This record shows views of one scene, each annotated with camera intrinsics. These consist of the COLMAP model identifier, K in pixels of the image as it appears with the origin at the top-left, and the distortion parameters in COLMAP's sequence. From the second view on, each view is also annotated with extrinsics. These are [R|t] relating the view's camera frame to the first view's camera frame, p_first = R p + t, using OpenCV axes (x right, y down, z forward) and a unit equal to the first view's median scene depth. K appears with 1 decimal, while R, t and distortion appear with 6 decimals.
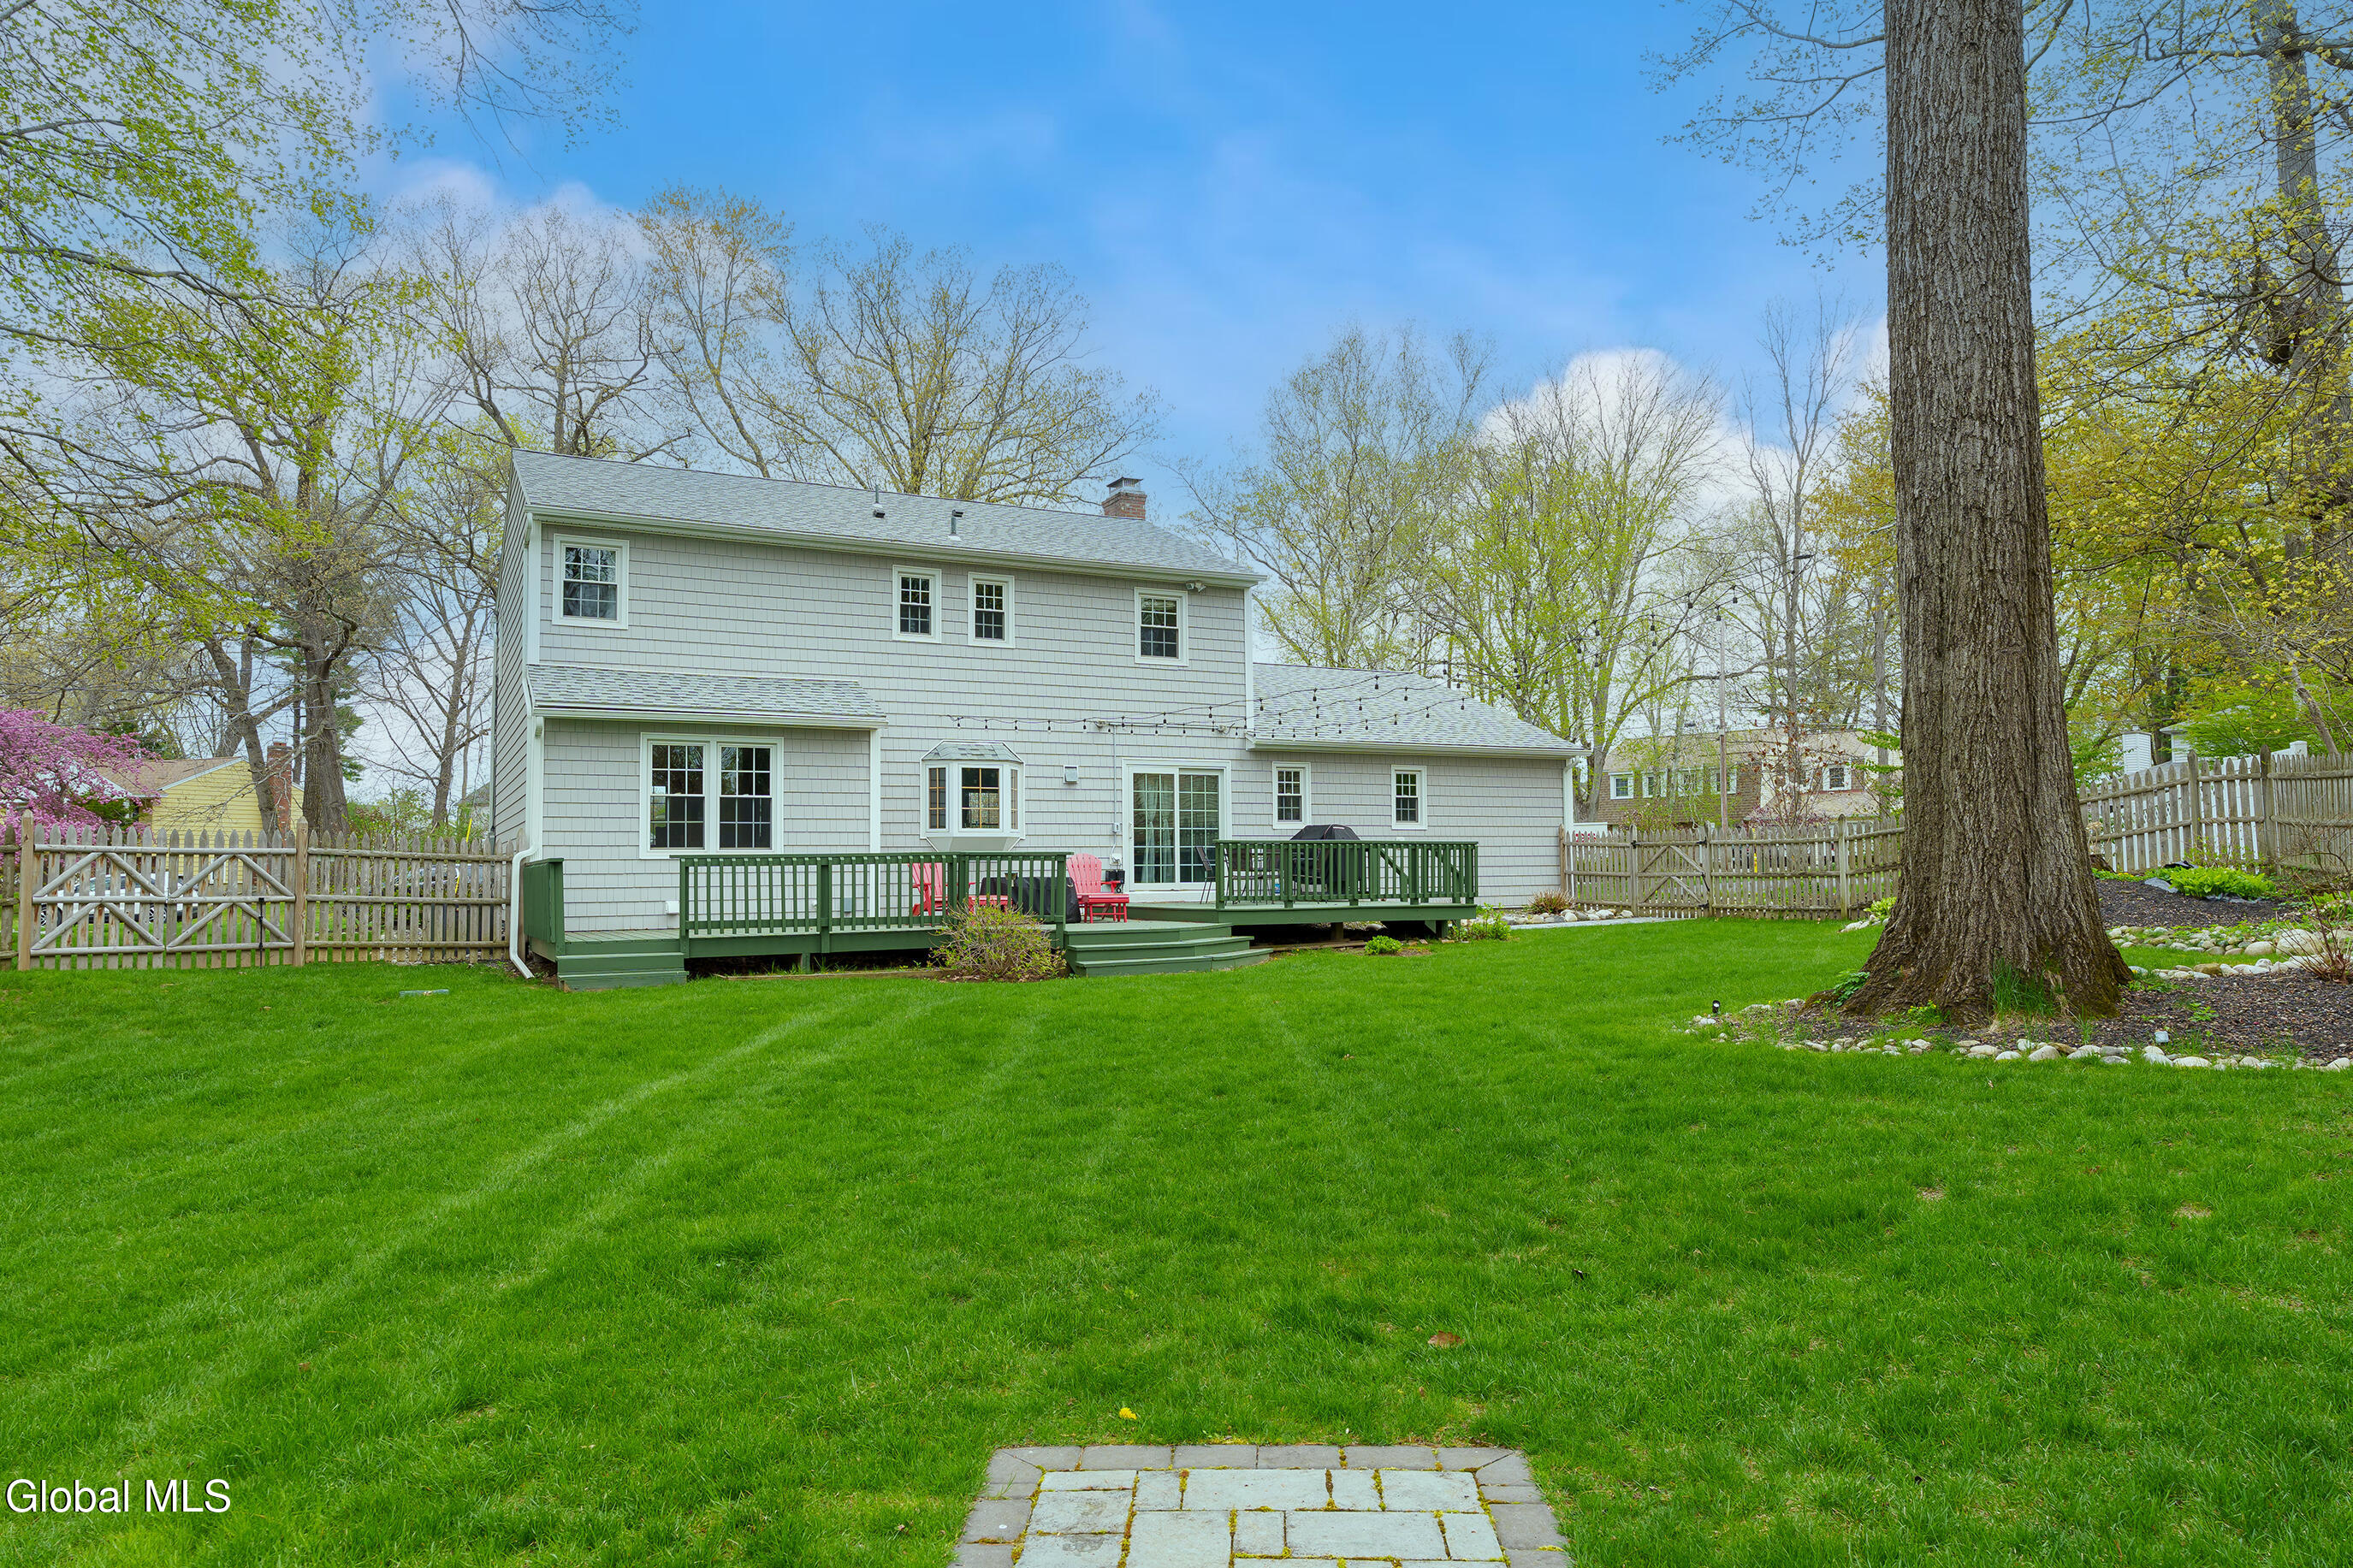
lens RADIAL K [[1528.2, 0, 1179.0], [0, 1528.2, 786.6], [0, 0, 1]] dist [-0.006632, 0.000959]
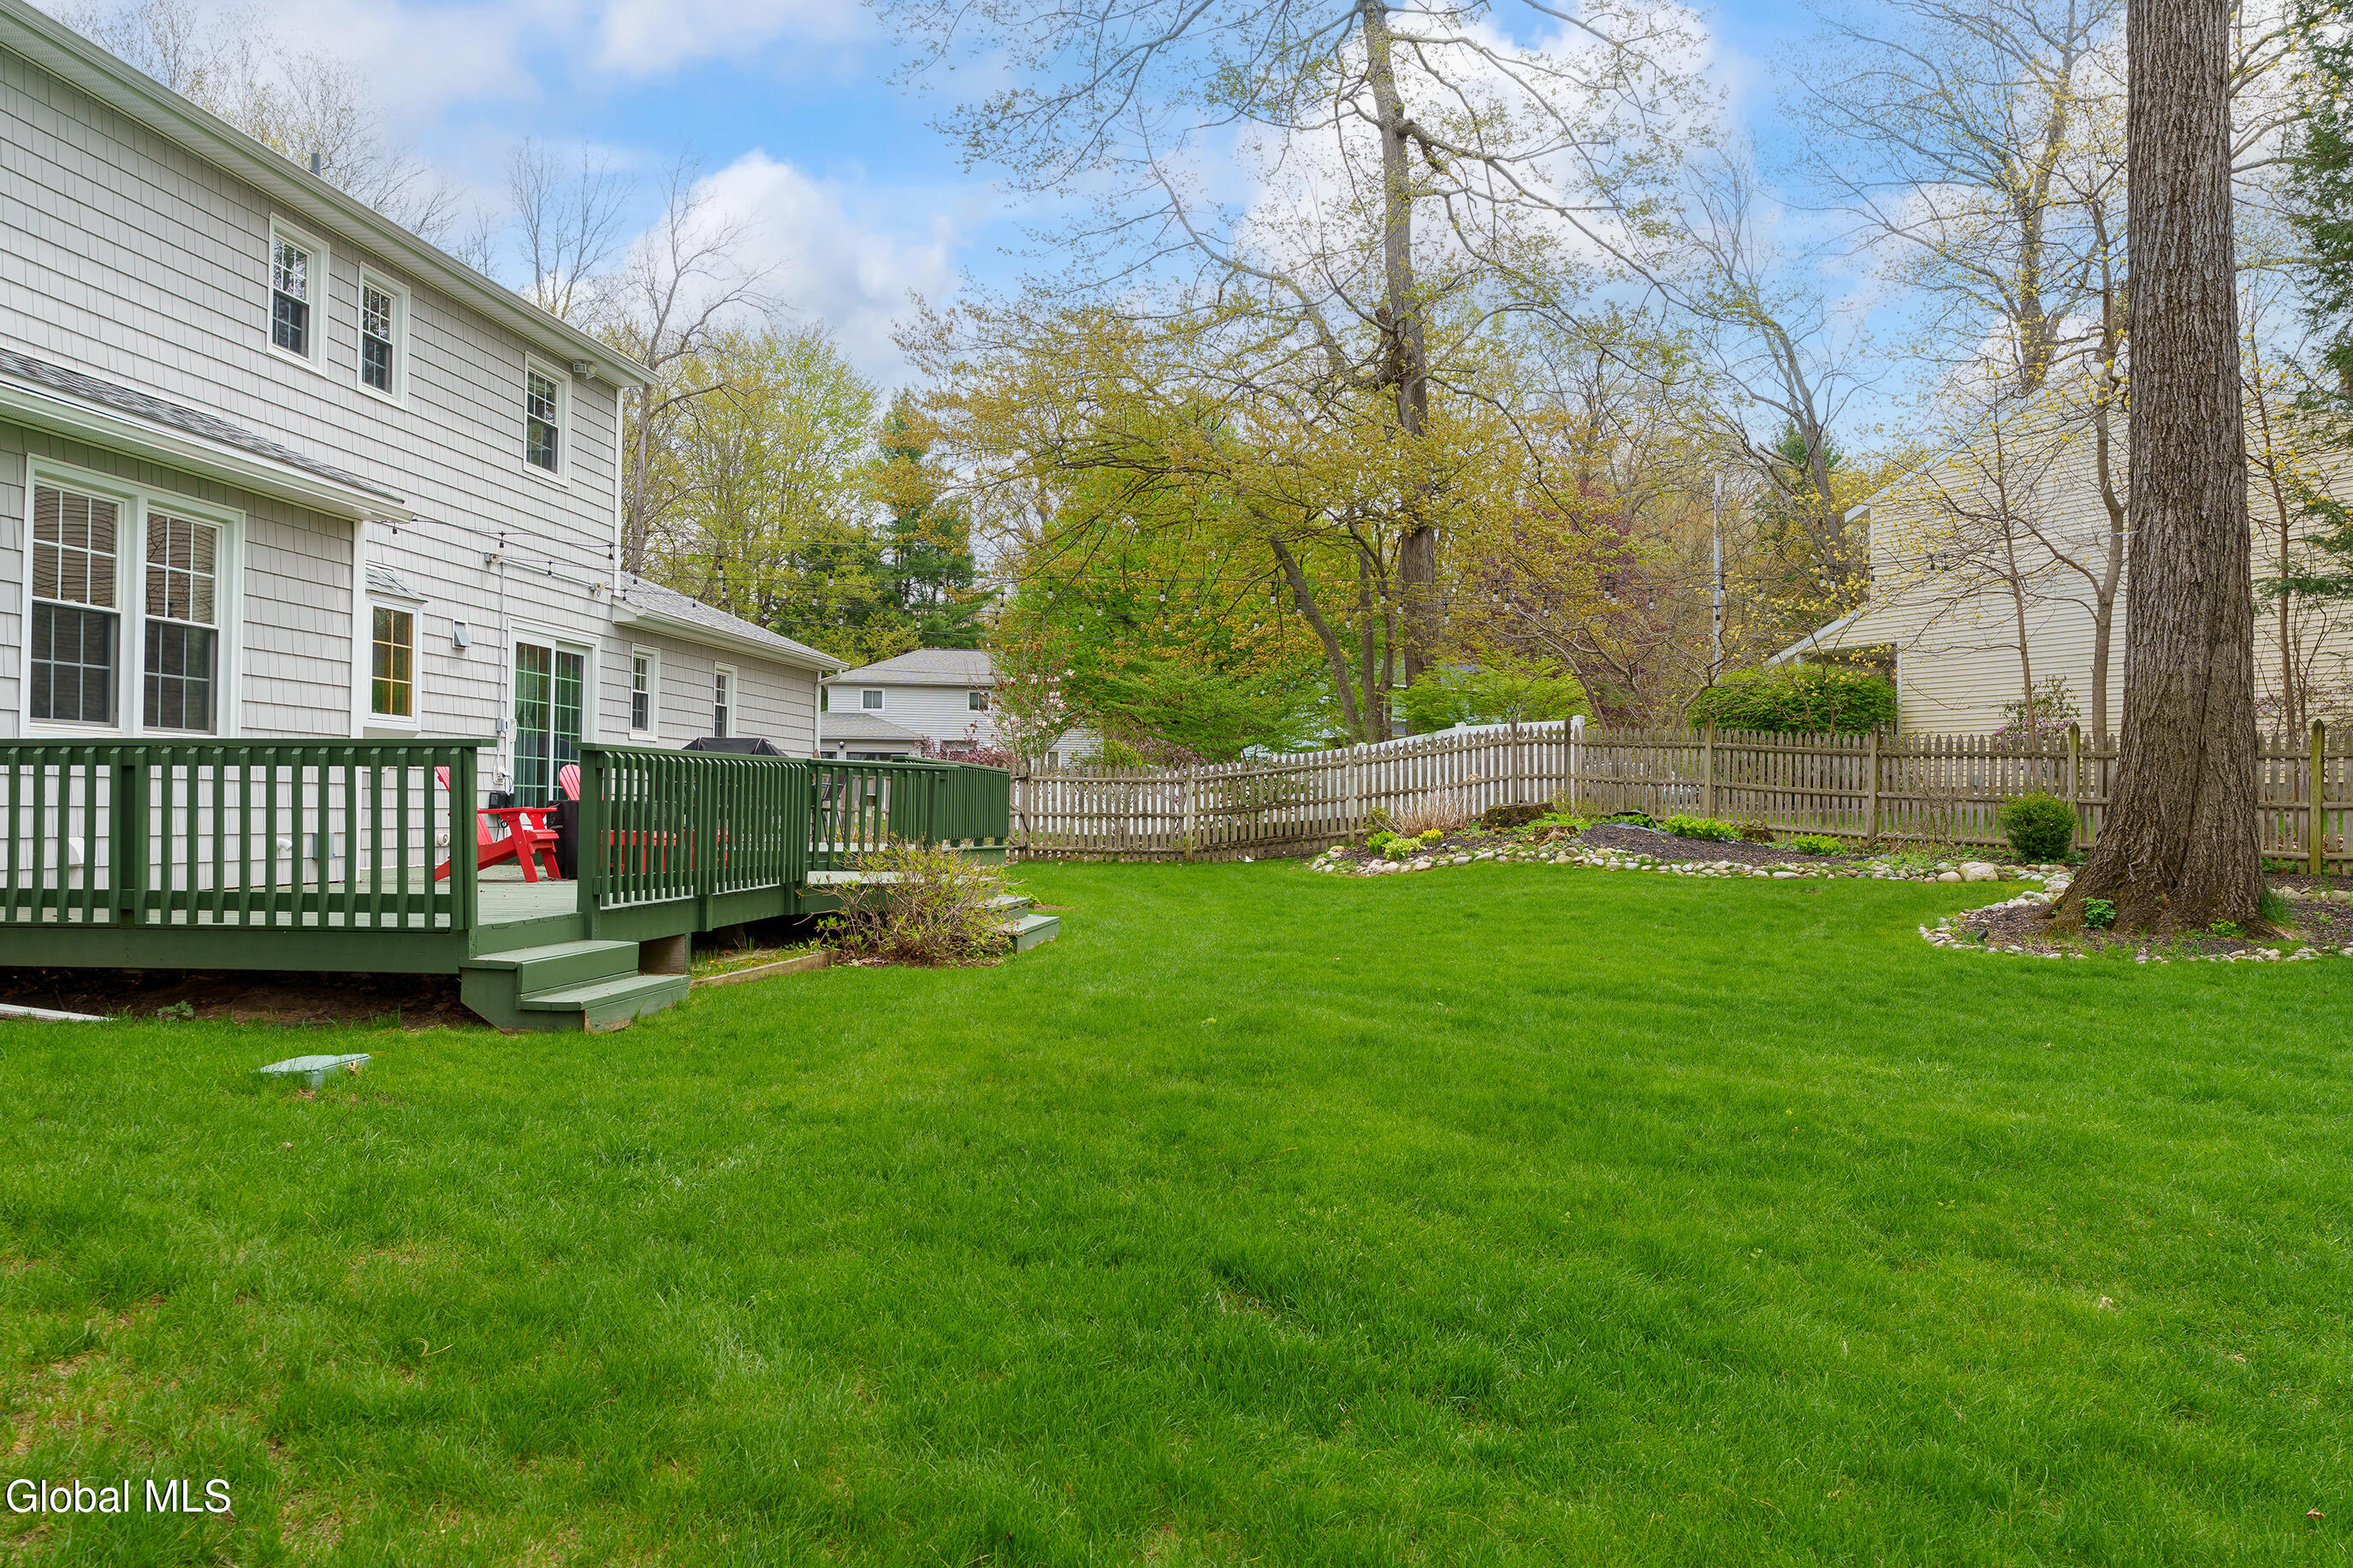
lens RADIAL K [[1703.0, 0, 1180.1], [0, 1703.0, 793.1], [0, 0, 1]] dist [-0.001411, -0.001074]
pose [[0.567584, 0.025763, 0.822913, -0.492688], [-0.061994, 0.998010, 0.011515, 0.031437], [-0.820978, -0.057551, 0.568051, 0.388938]]
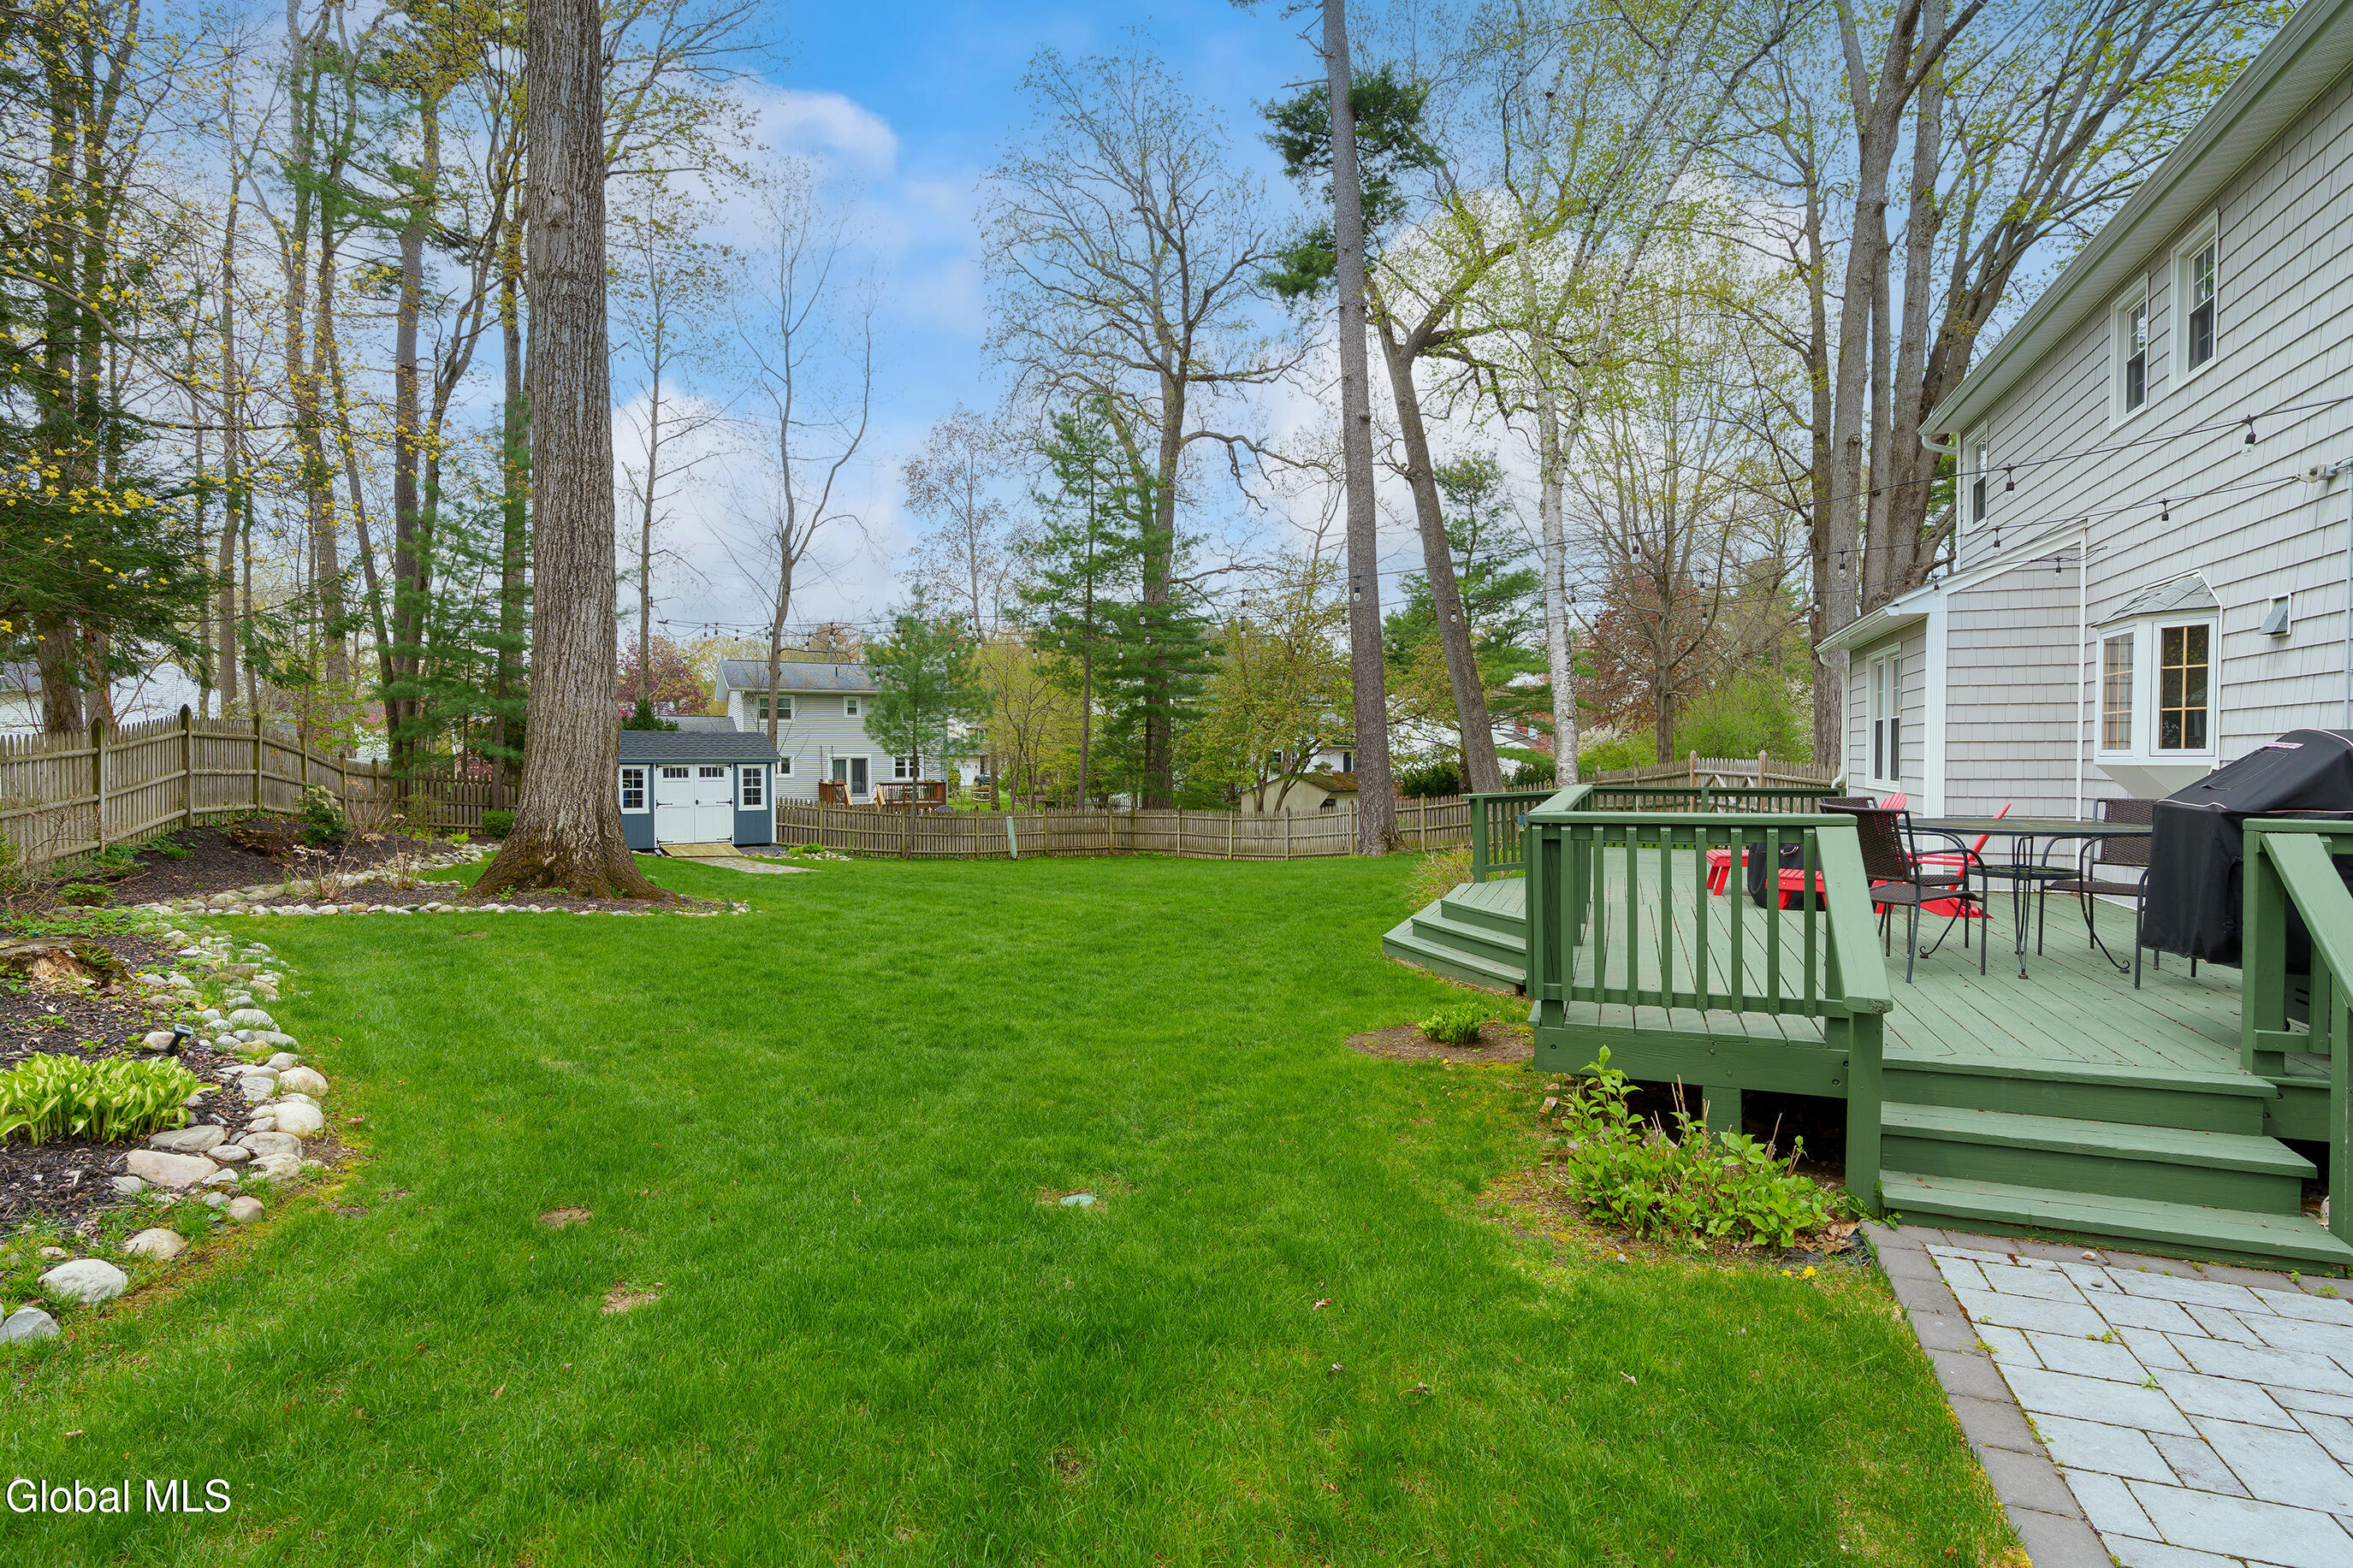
lens RADIAL K [[1126.8, 0, 1192.6], [0, 1126.8, 783.5], [0, 0, 1]] dist [-0.002059, 0.001822]
pose [[-0.749309, 0.027322, -0.661656, 0.377935], [0.048299, 0.998742, -0.013456, 0.029163], [0.660456, -0.042040, -0.749687, 1.087191]]
